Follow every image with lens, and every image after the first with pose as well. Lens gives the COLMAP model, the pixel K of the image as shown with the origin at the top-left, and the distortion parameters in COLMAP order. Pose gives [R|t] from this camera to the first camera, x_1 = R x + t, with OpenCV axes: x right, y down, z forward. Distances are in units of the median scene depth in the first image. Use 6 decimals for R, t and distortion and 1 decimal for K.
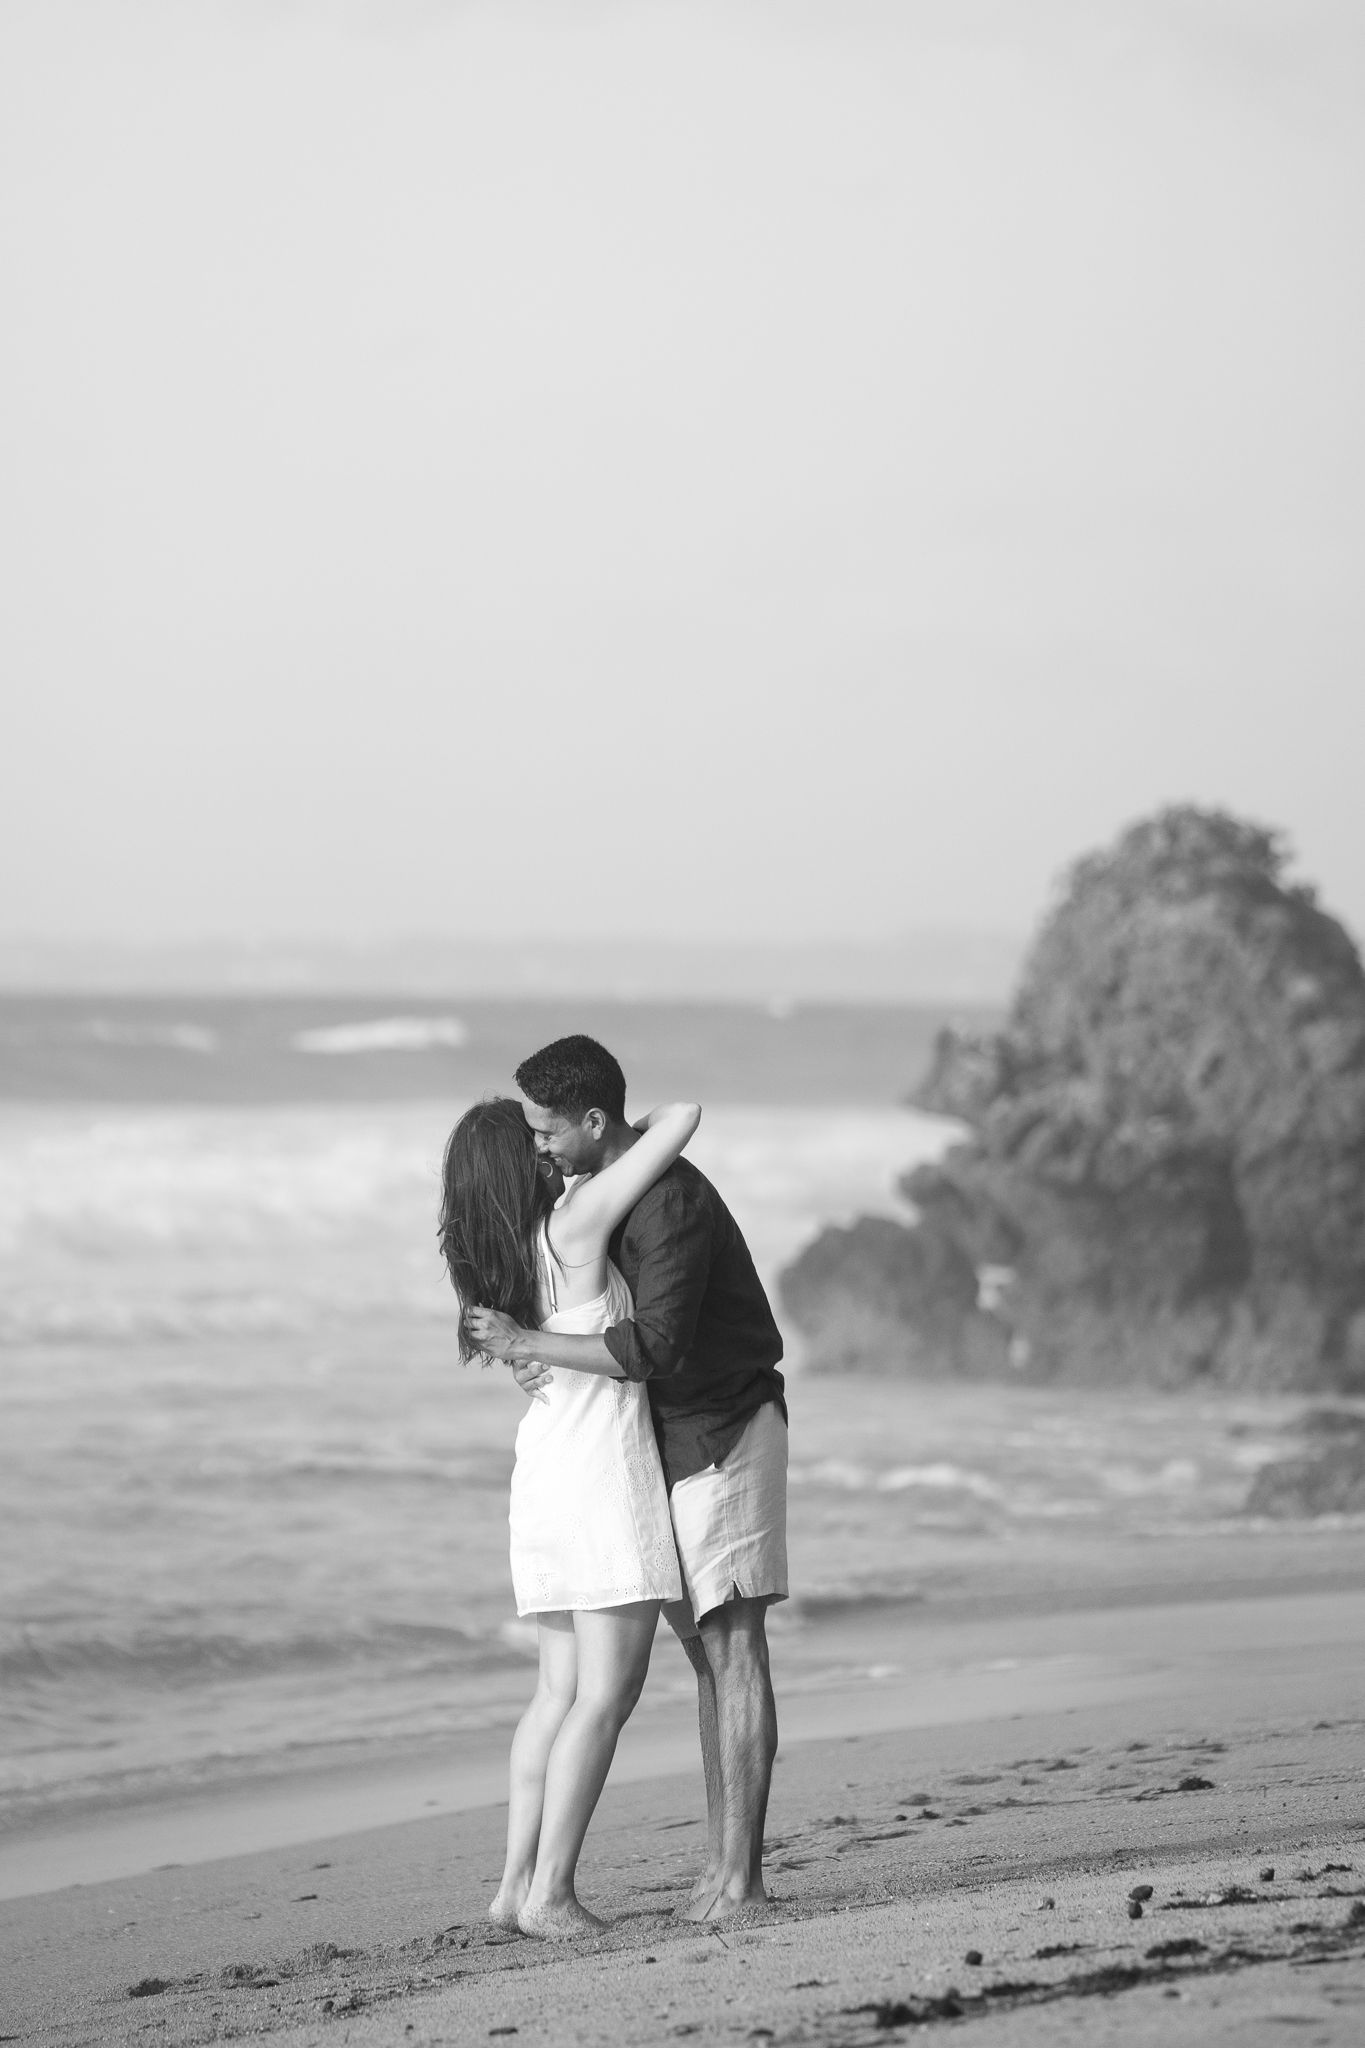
lens RADIAL K [[13255.0, 0, 488.0], [0, 13255.0, 823.7], [0, 0, 1]] dist [3.485504, 151.409524]
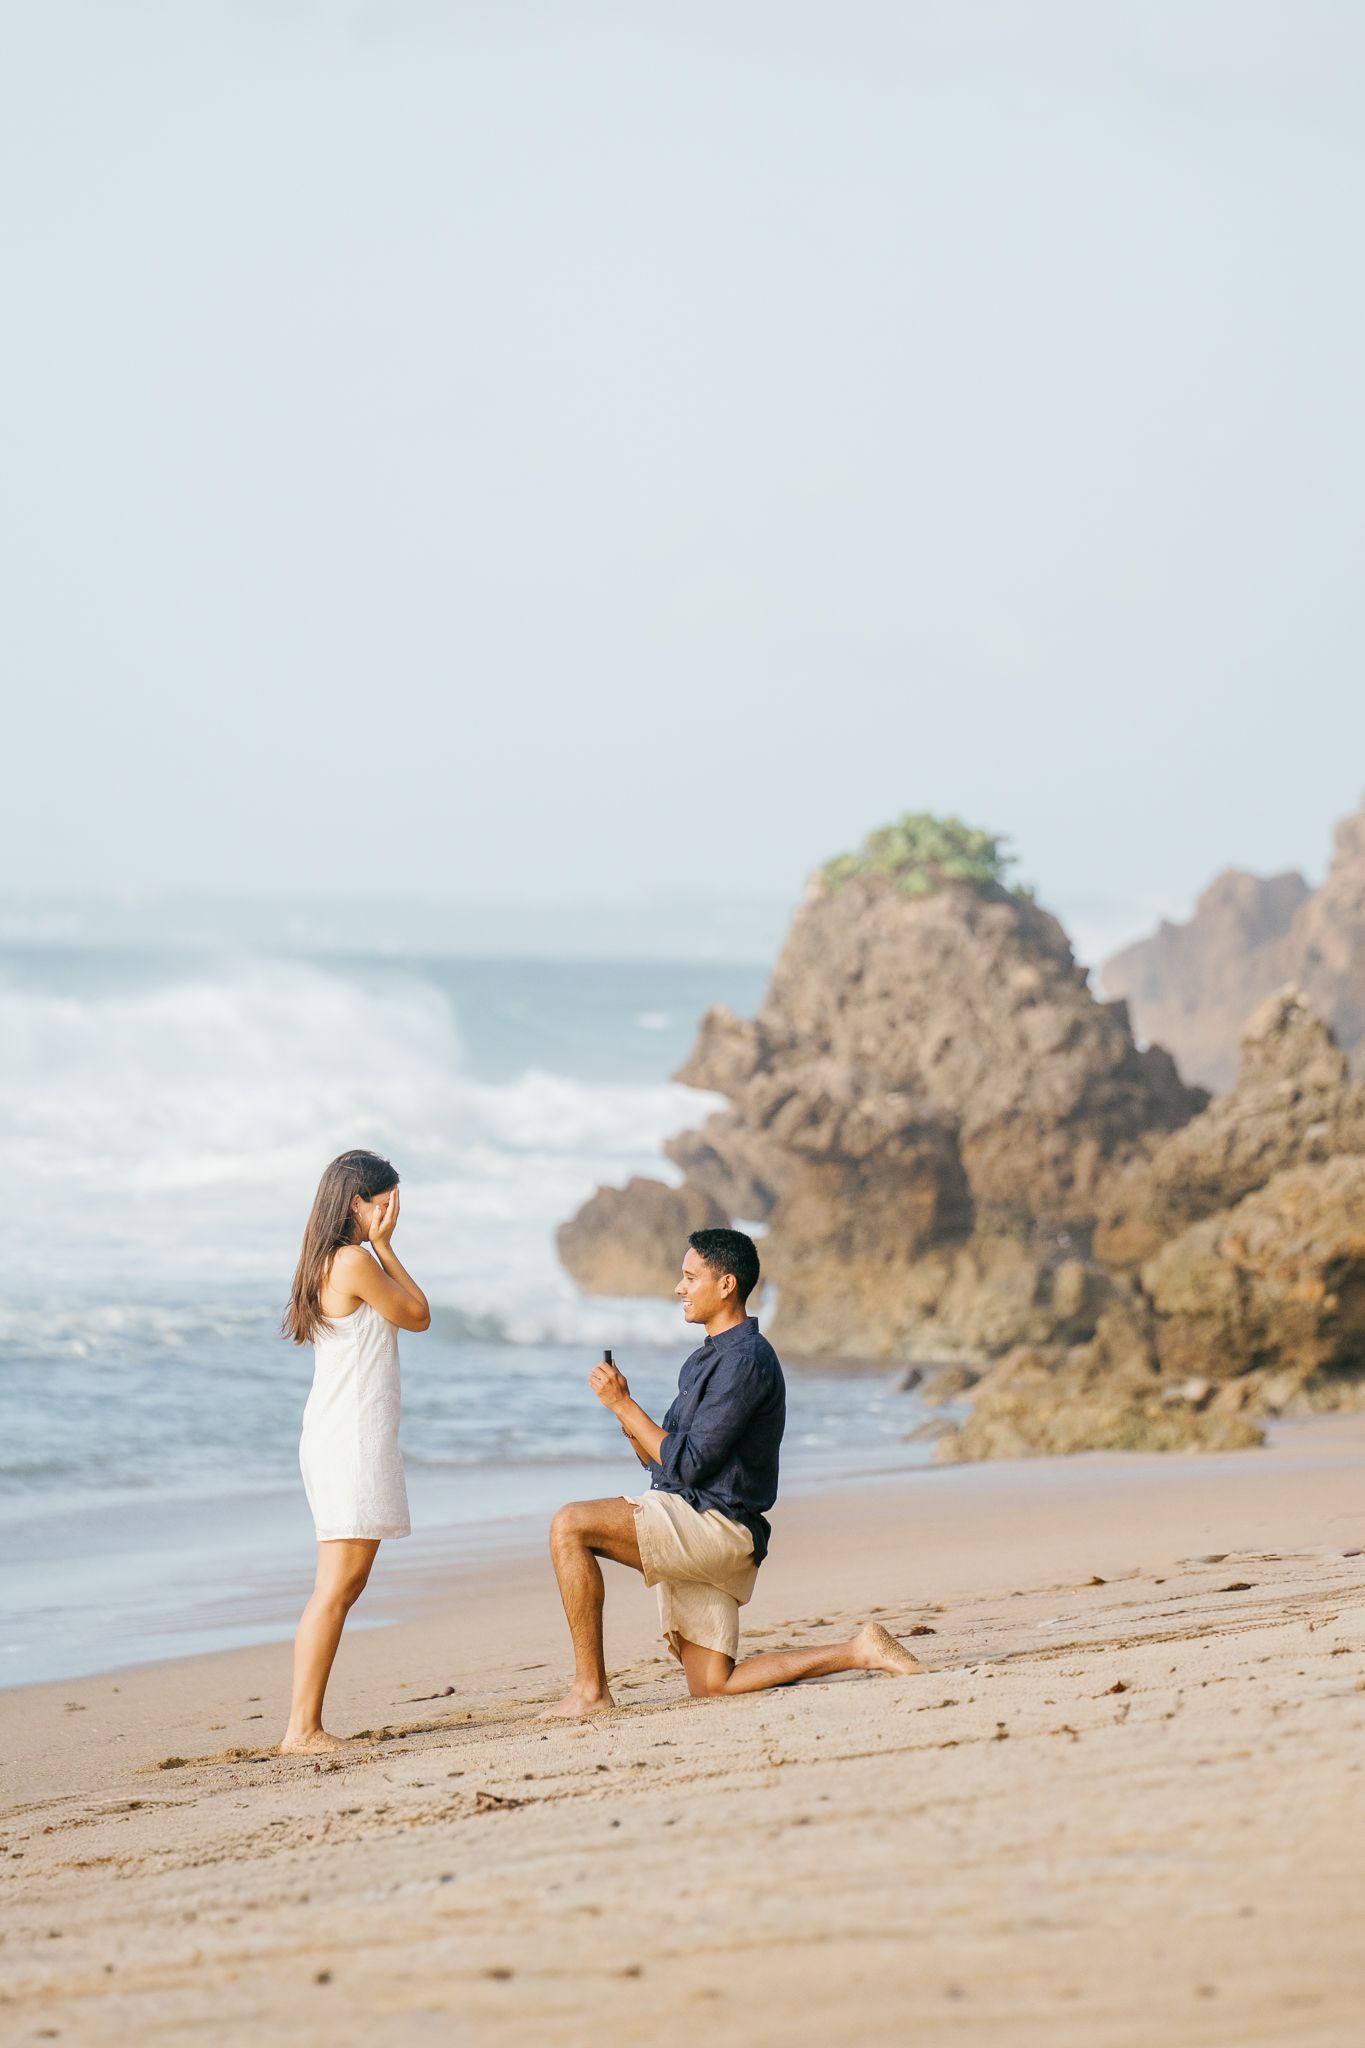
lens RADIAL K [[12054.7, 0, 676.7], [0, 12054.7, 960.1], [0, 0, 1]] dist [3.712606, -4.314416]
pose [[0.999459, 0.008655, 0.031734, -0.000487], [-0.009018, 0.999895, 0.011326, -0.000385], [-0.031632, -0.011606, 0.999432, -0.008532]]
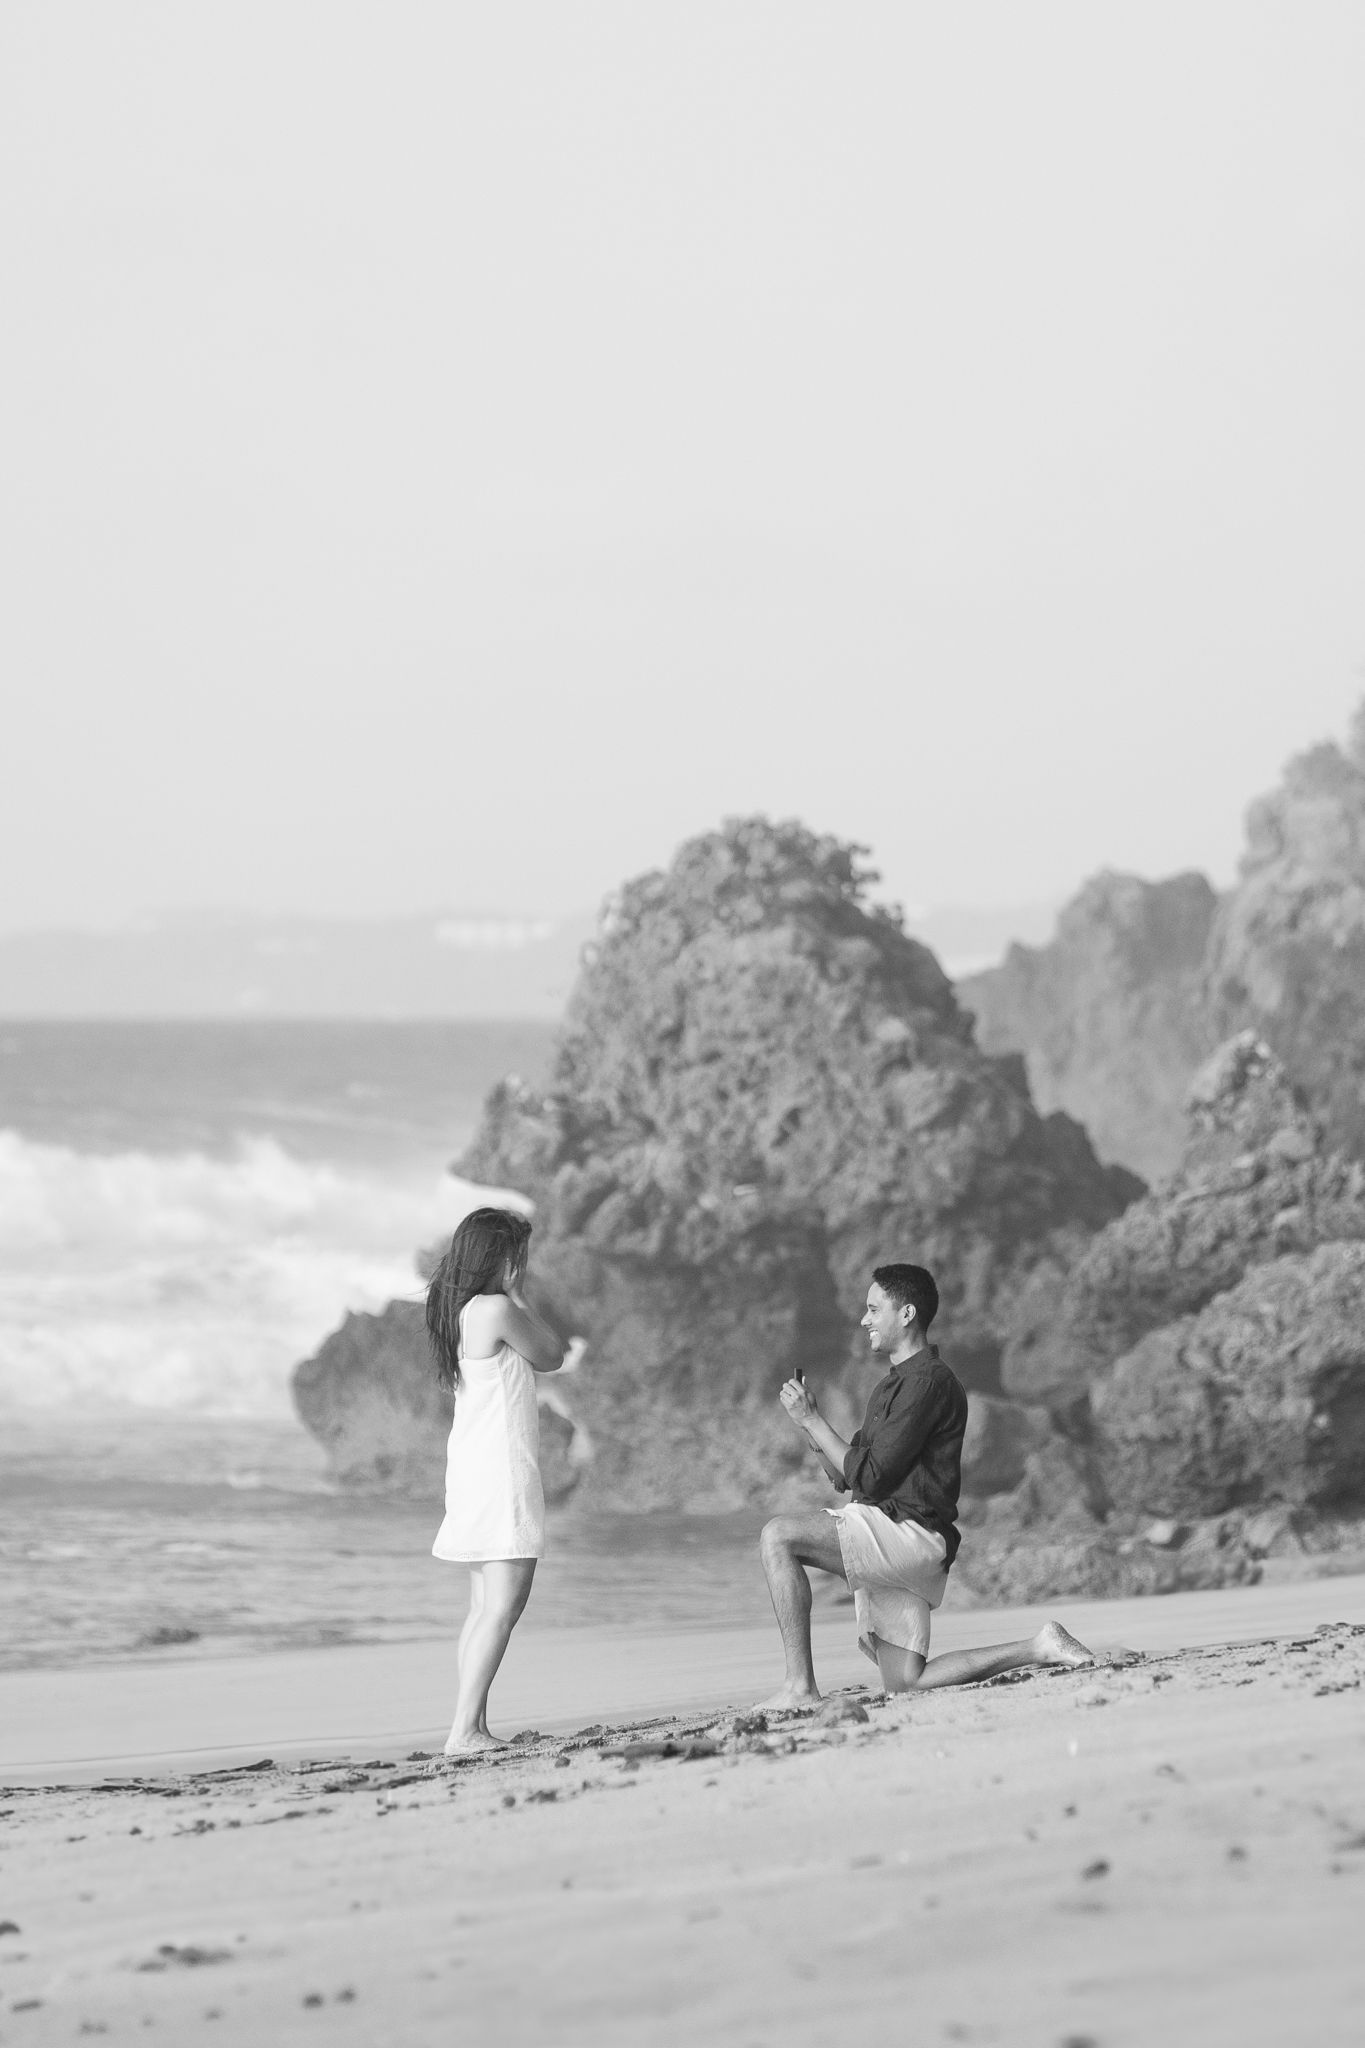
lens RADIAL K [[10323.9, 0, 687.4], [0, 10323.9, 1022.1], [0, 0, 1]] dist [0.603238, 13.403210]
pose [[0.999858, -0.014307, 0.008913, 0.041502], [0.014209, 0.999840, 0.010881, 0.004351], [-0.009067, -0.010753, 0.999901, 0.338178]]
